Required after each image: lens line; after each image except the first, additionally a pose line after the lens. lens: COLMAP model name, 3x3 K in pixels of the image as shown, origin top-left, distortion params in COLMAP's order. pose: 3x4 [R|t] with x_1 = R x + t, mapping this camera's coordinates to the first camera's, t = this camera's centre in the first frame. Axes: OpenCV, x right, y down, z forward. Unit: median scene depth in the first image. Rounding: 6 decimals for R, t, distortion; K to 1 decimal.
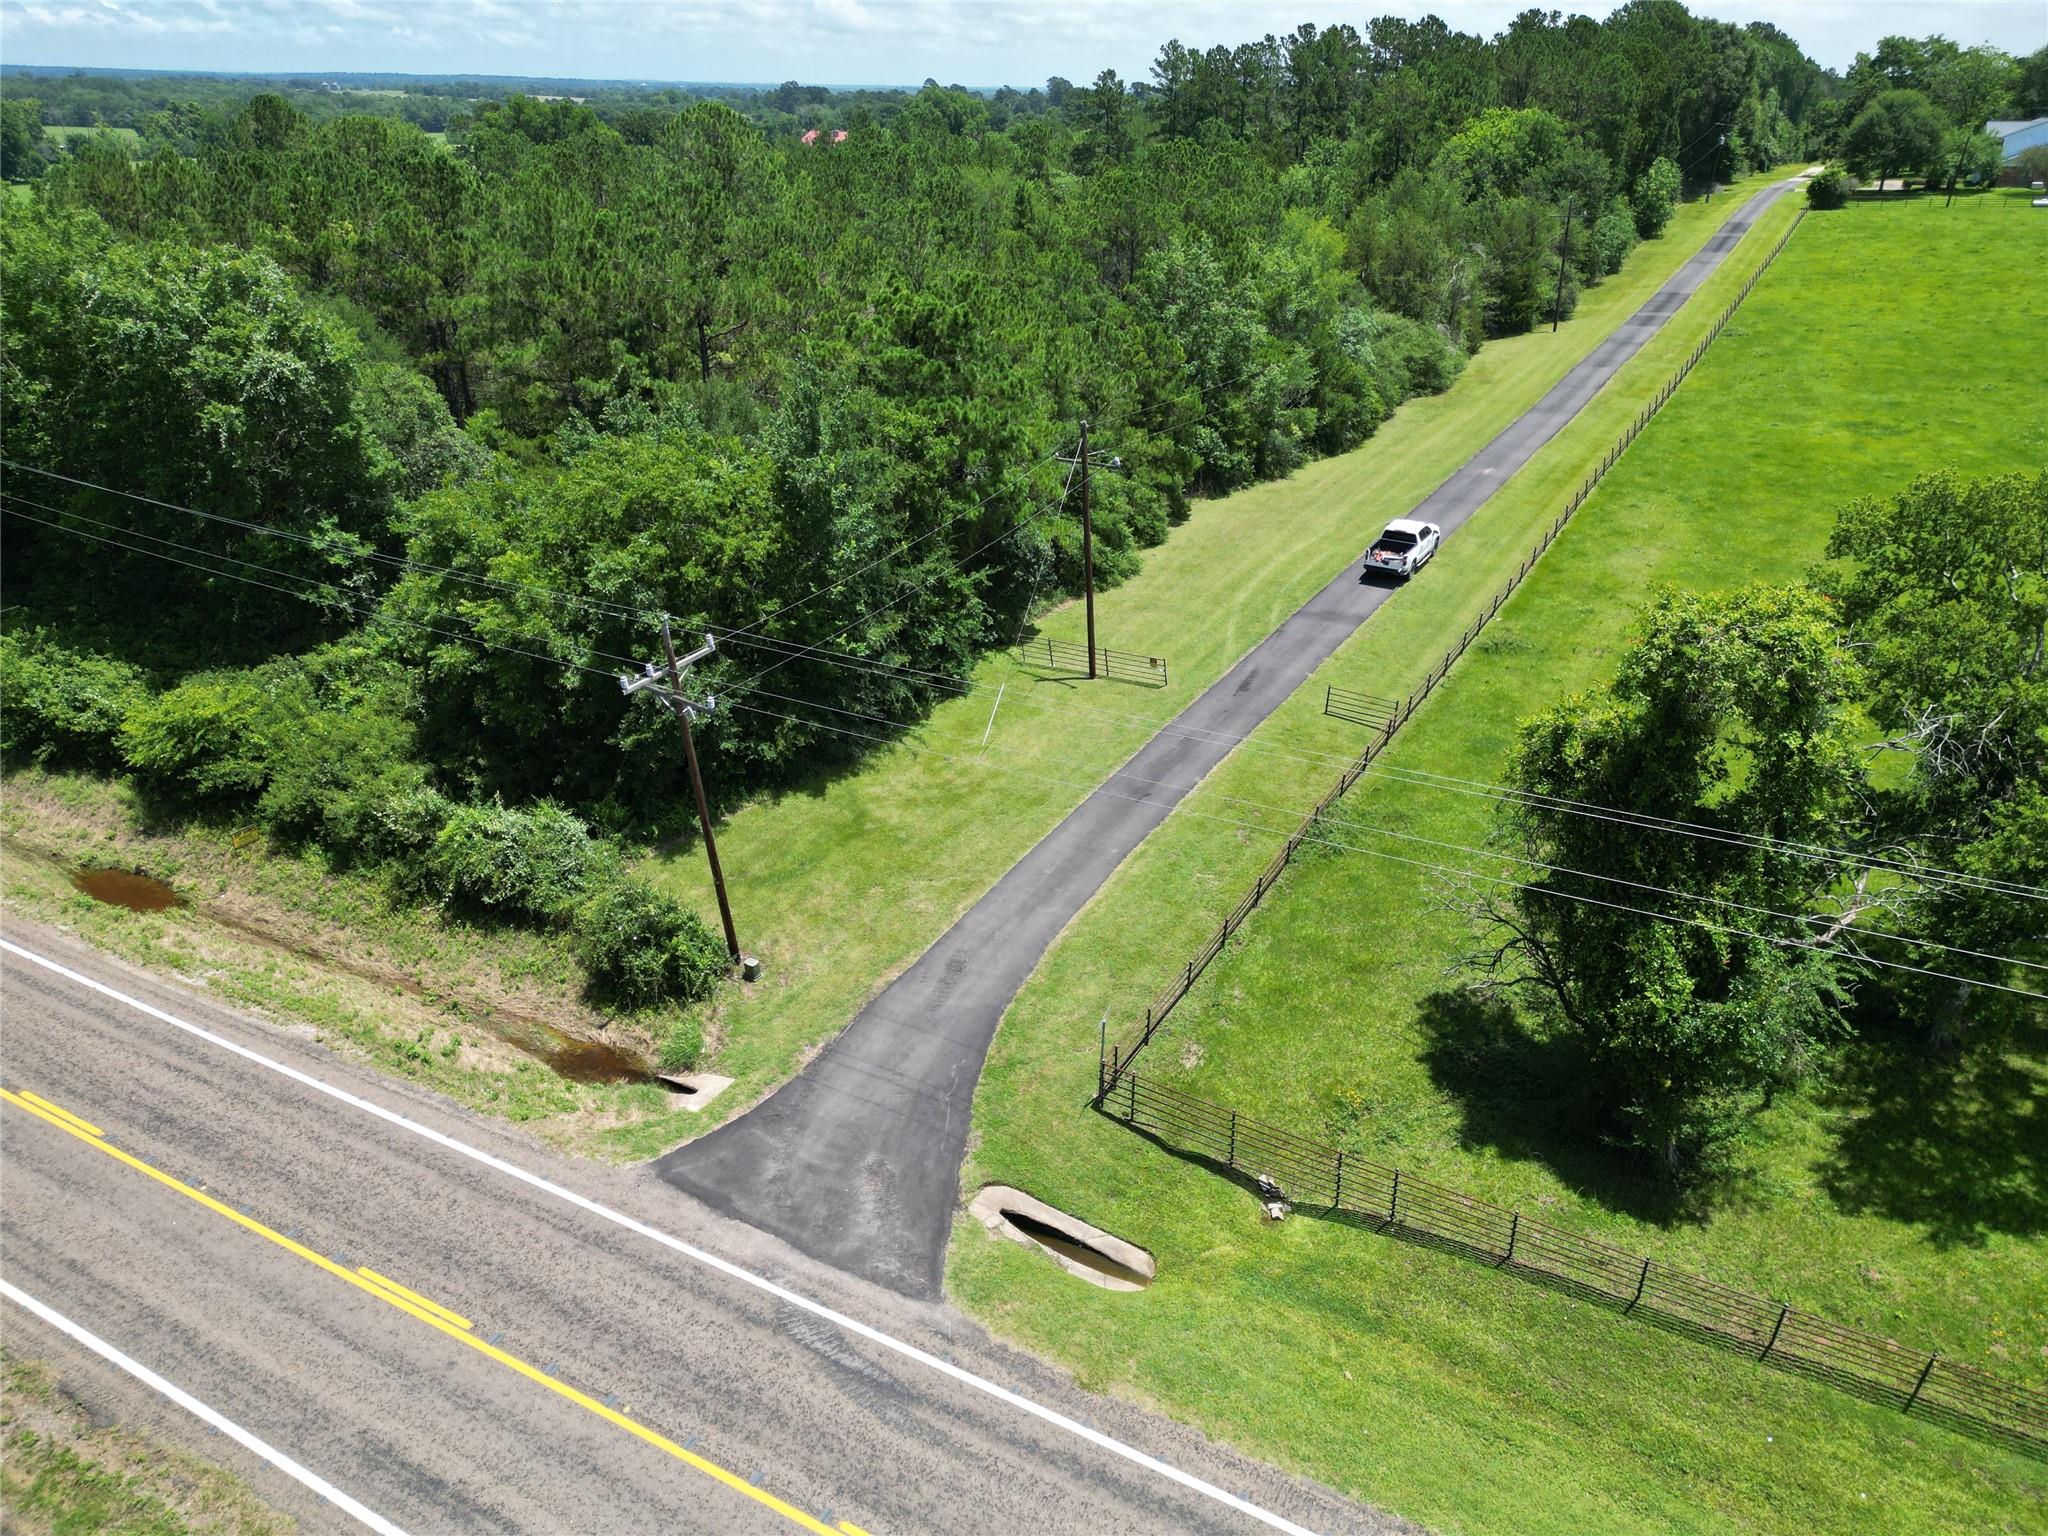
lens RADIAL K [[1434.7, 0, 1019.6], [0, 1434.7, 759.1], [0, 0, 1]] dist [0.063474, -0.049423]
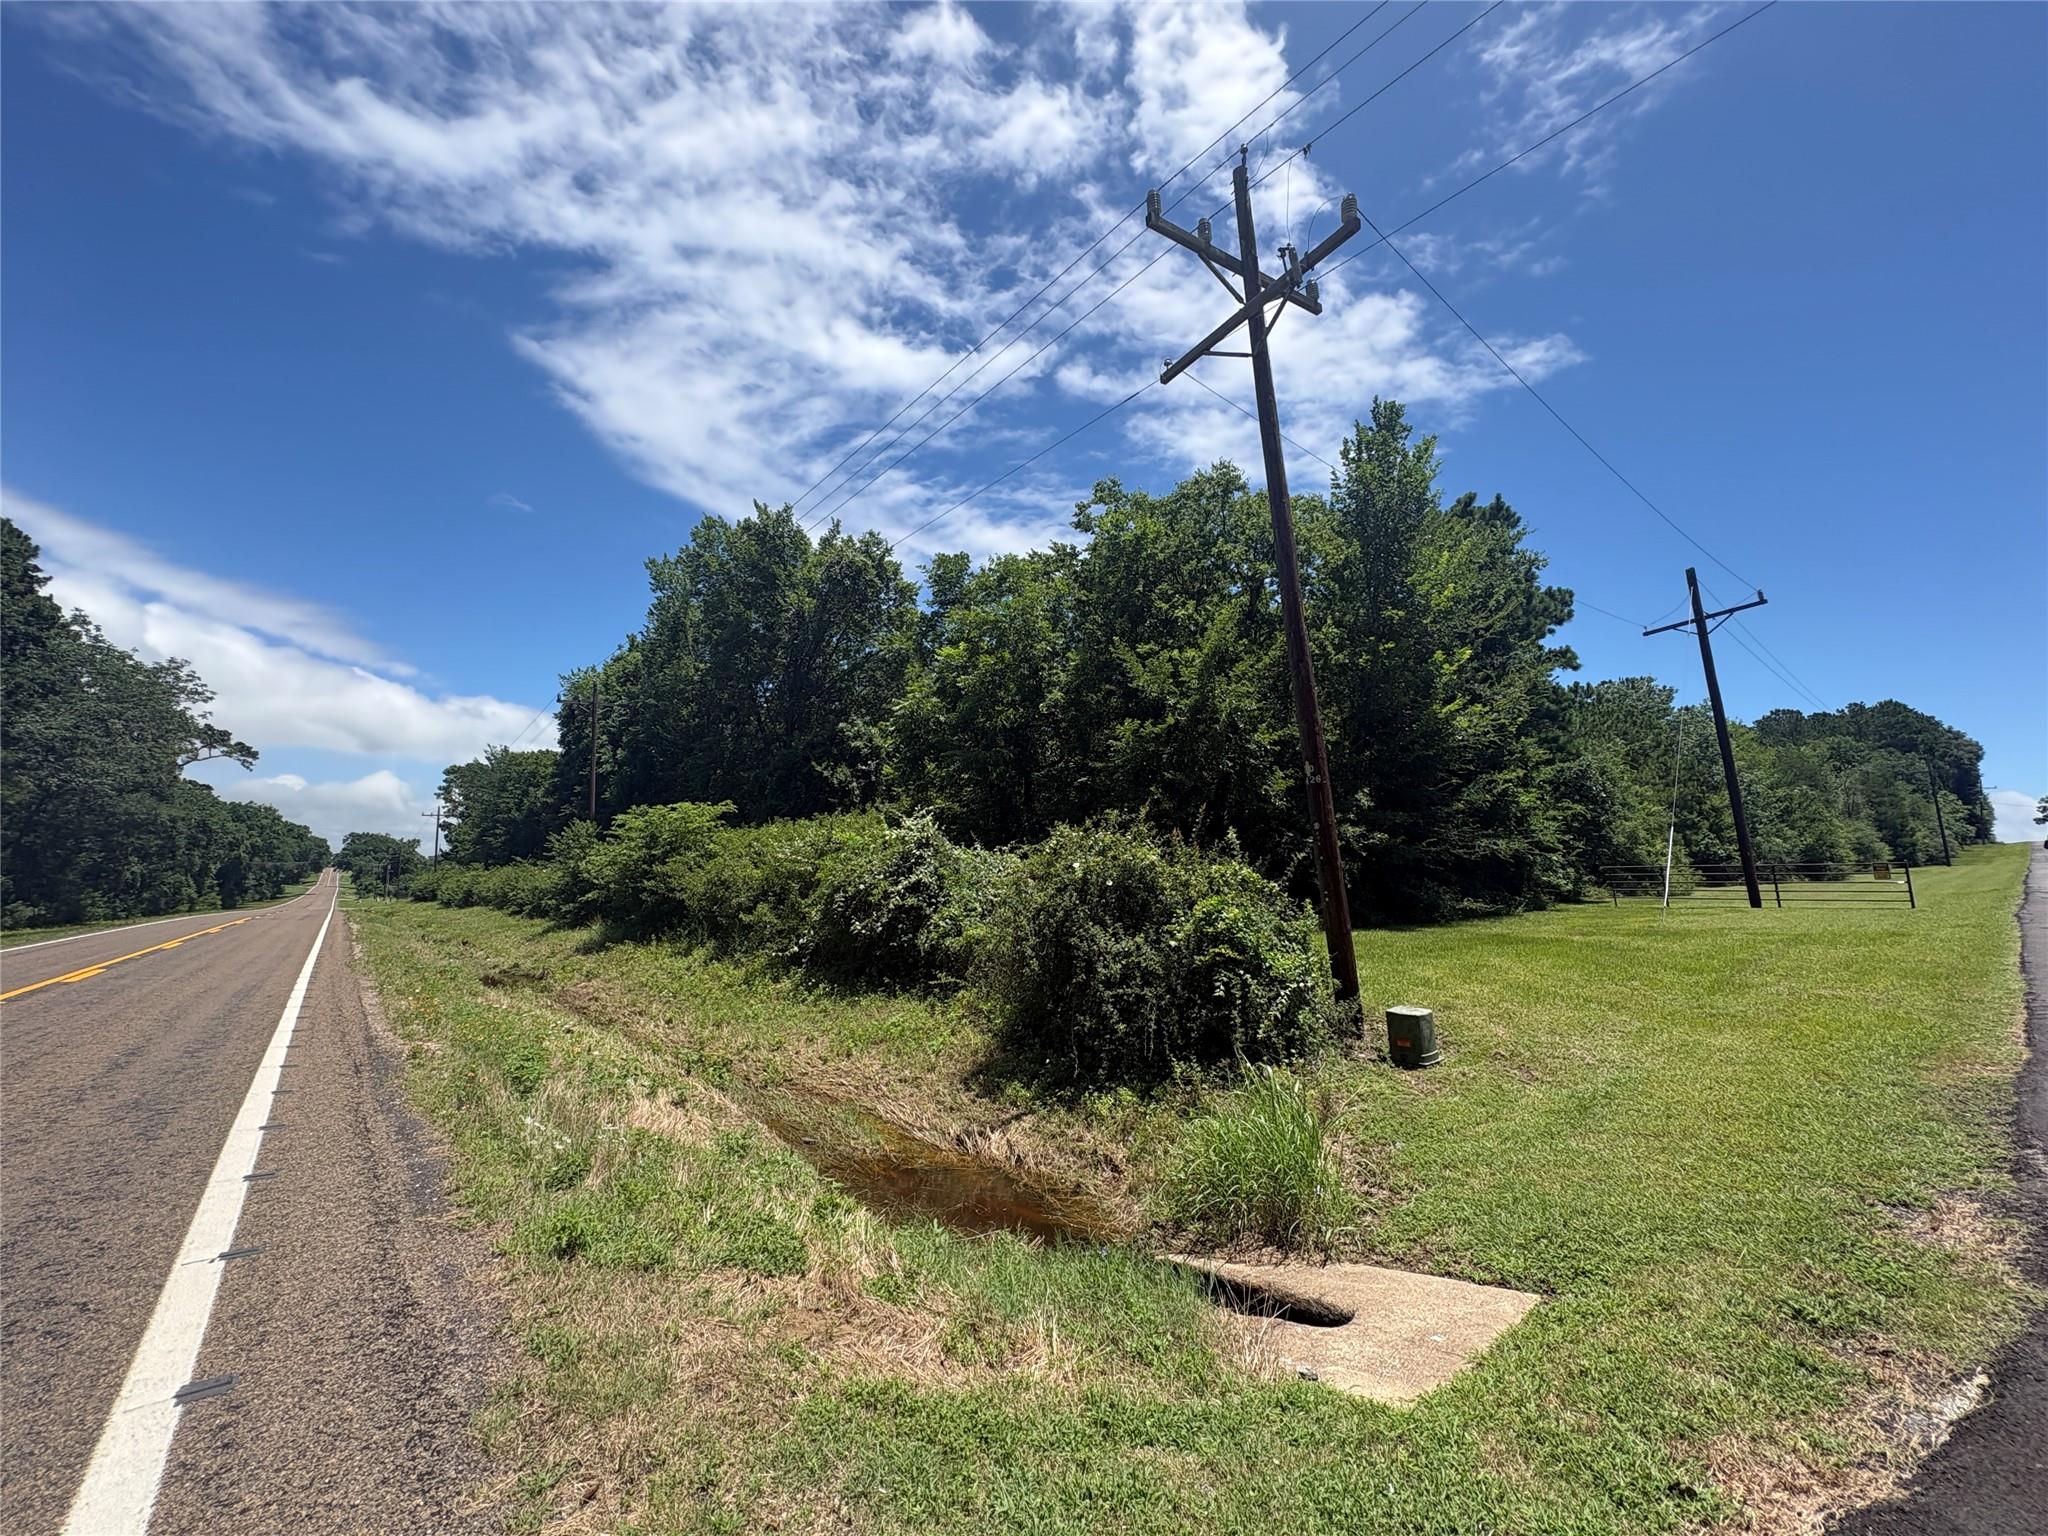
lens RADIAL K [[812.5, 0, 1023.7], [0, 812.5, 759.9], [0, 0, 1]] dist [0.000320, 0.000612]
pose [[0.934890, -0.044998, -0.352075, -0.186298], [-0.156987, 0.837212, -0.523861, 0.193802], [0.318334, 0.545023, 0.775637, 0.716348]]
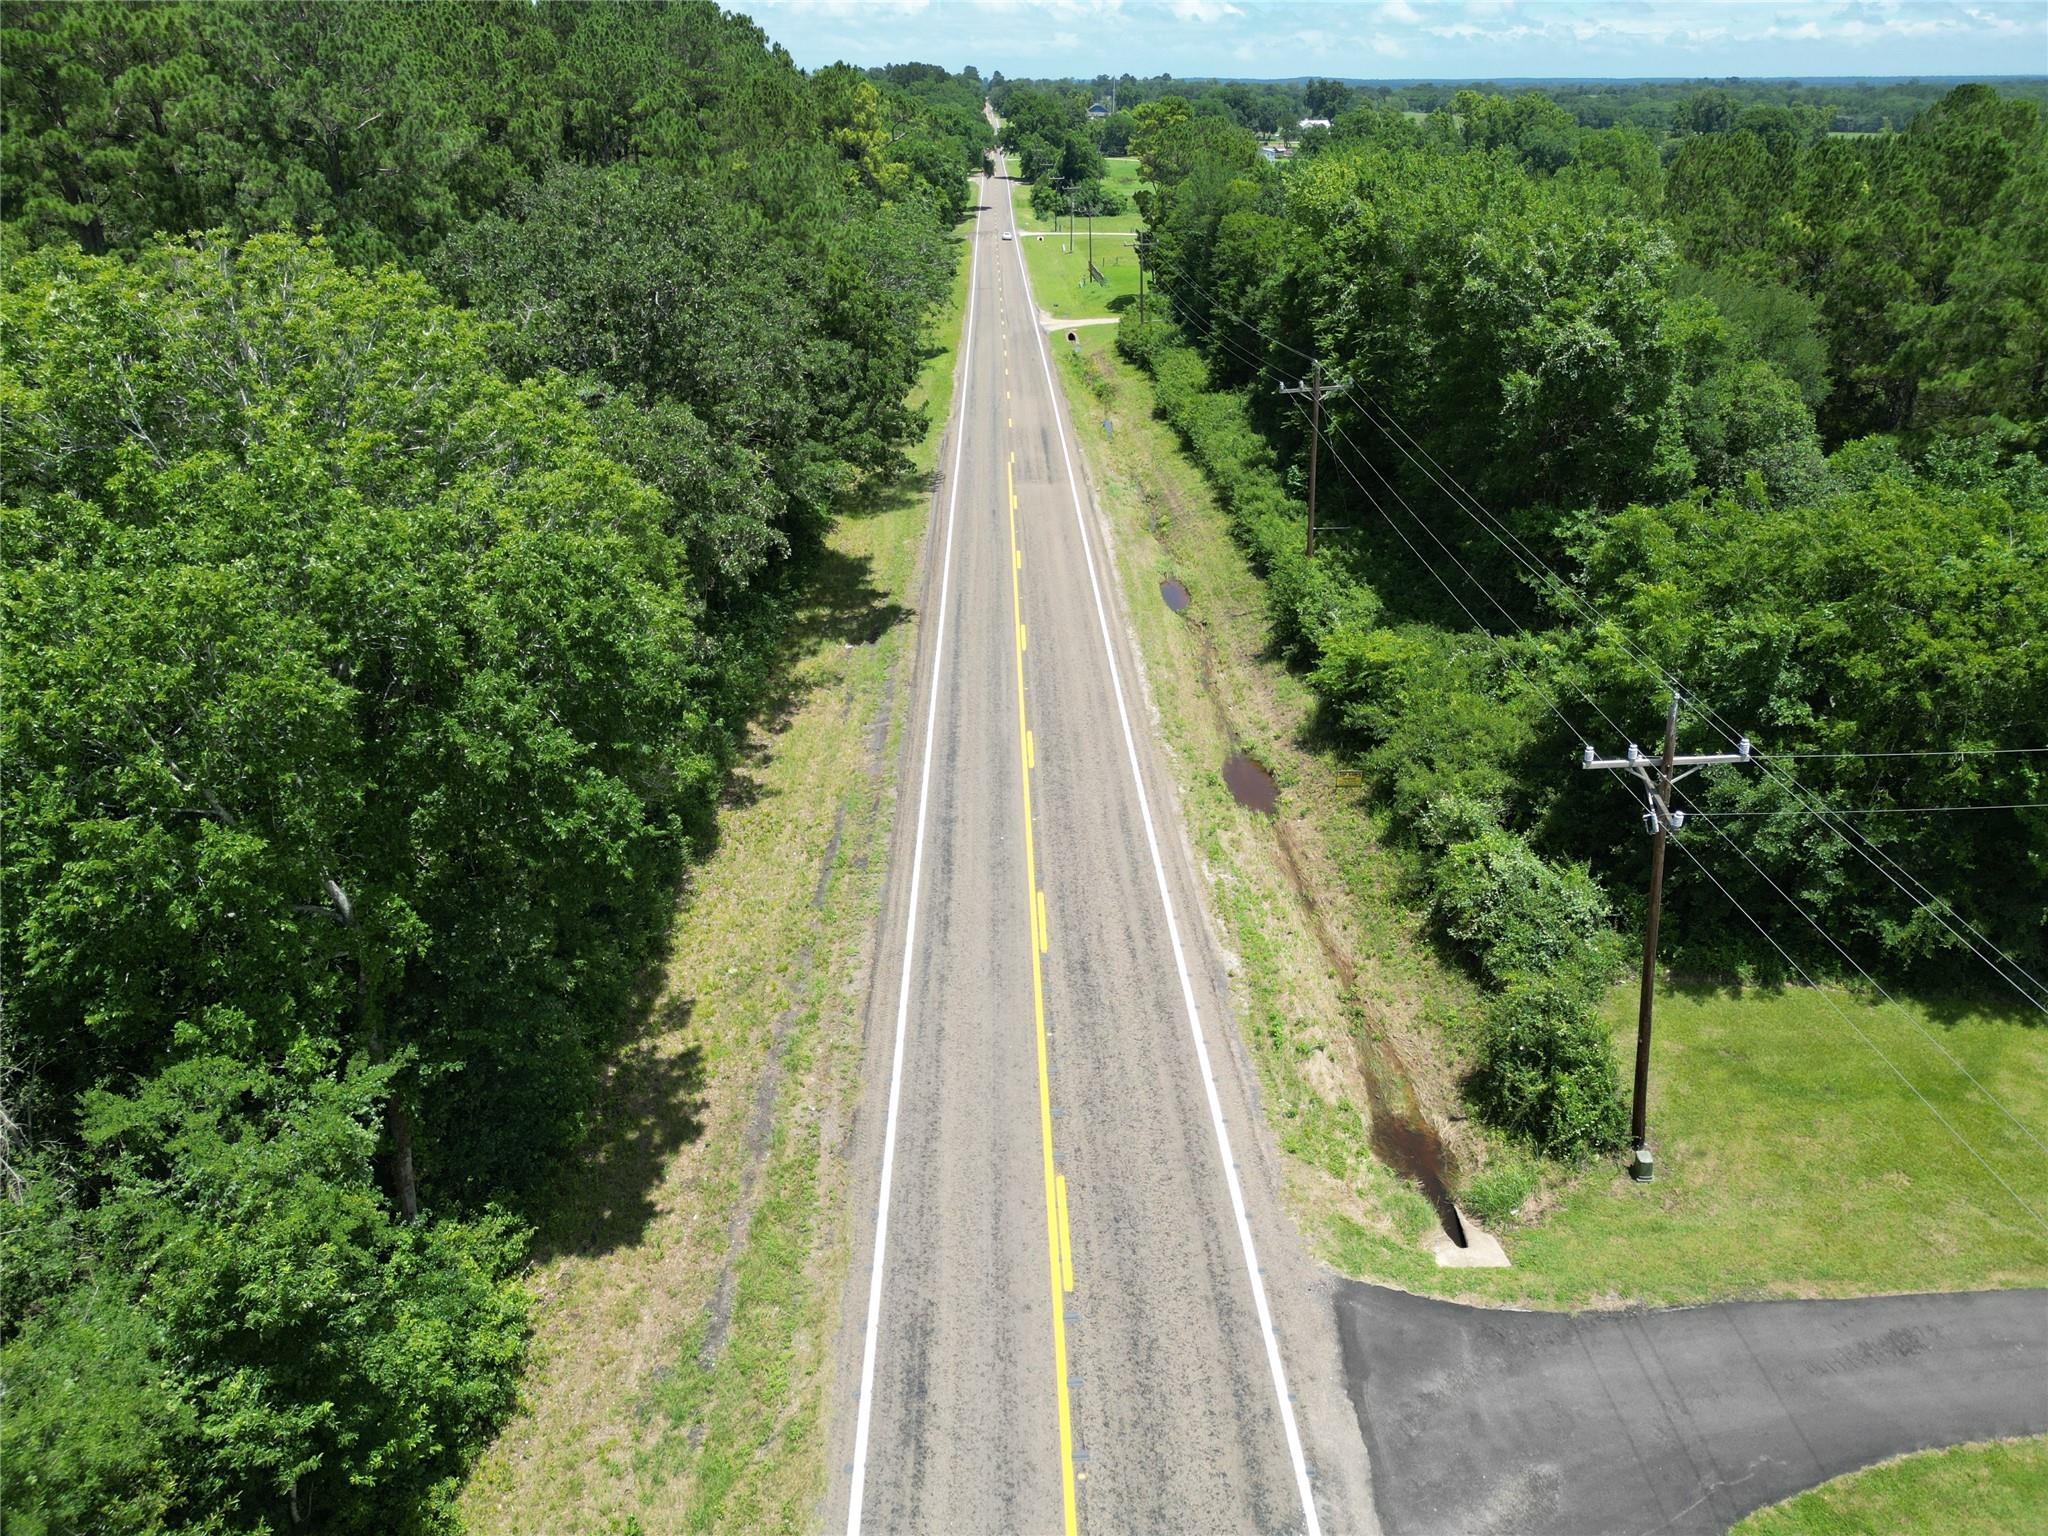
lens RADIAL K [[1434.7, 0, 1020.2], [0, 1434.7, 762.0], [0, 0, 1]] dist [0.063474, -0.049423]
pose [[0.510348, 0.357951, -0.781931, 0.159571], [-0.359727, 0.914742, 0.183964, -0.067663], [0.781115, 0.187396, 0.595602, 0.222005]]
